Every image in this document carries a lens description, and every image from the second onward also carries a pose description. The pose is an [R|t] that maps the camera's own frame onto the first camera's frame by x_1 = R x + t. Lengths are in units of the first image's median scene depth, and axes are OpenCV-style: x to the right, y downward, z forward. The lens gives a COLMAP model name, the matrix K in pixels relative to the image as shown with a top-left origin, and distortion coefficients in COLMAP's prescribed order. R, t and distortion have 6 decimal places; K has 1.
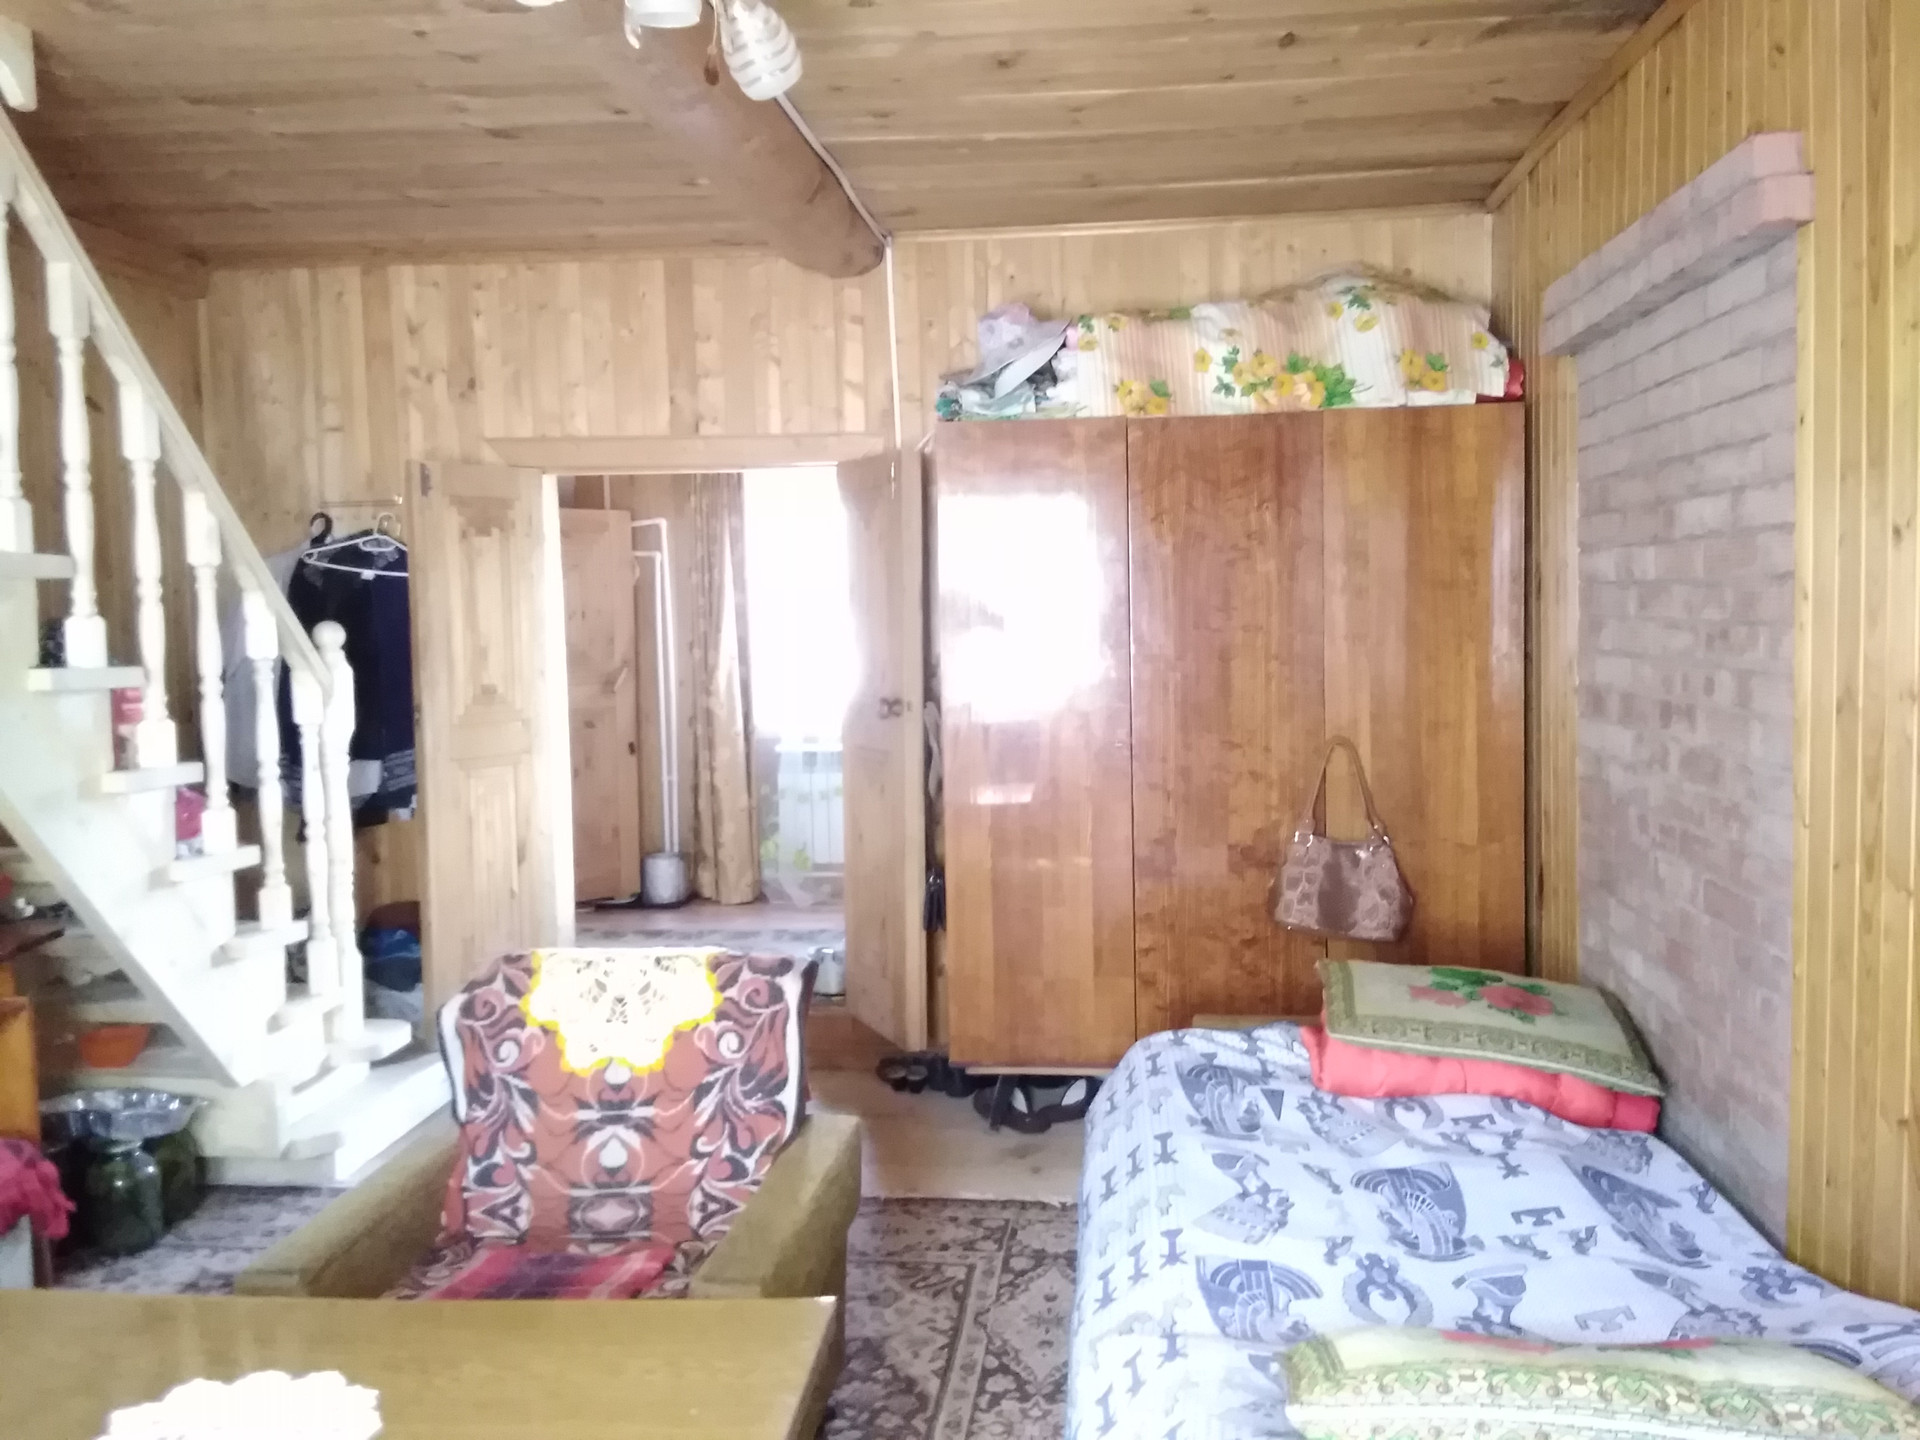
lens RADIAL K [[1562.2, 0, 959.3], [0, 1562.2, 715.6], [0, 0, 1]] dist [0.050141, -0.055846]
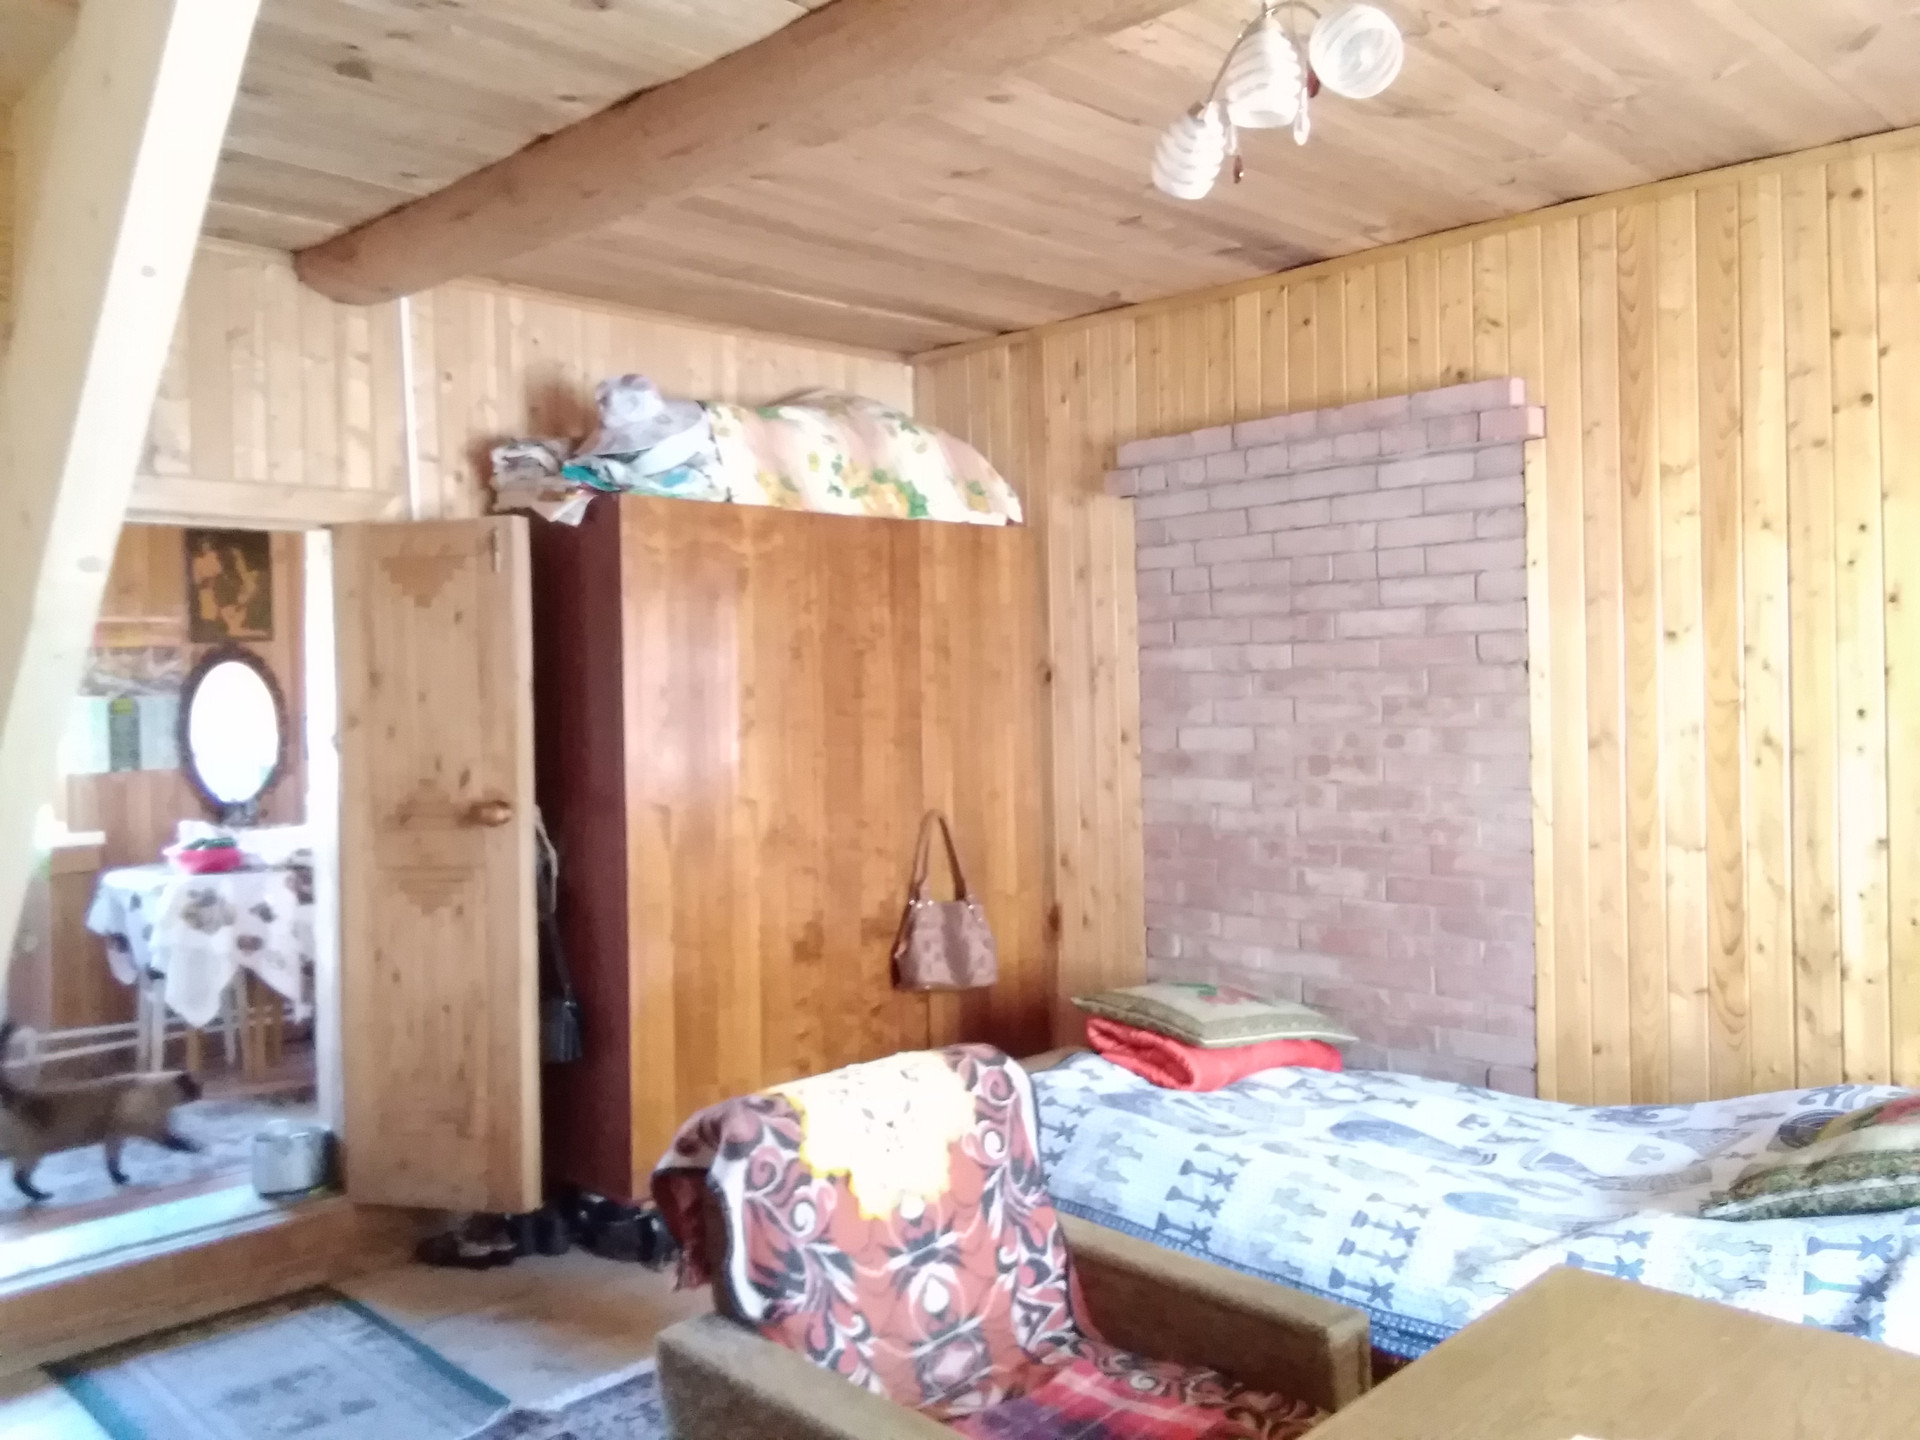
lens RADIAL K [[1562.2, 0, 964.8], [0, 1562.2, 716.6], [0, 0, 1]] dist [0.050141, -0.055846]
pose [[0.633664, -0.009036, 0.773555, -0.872322], [0.065568, 0.996961, -0.042065, -0.006983], [-0.770825, 0.077376, 0.632331, 0.396428]]
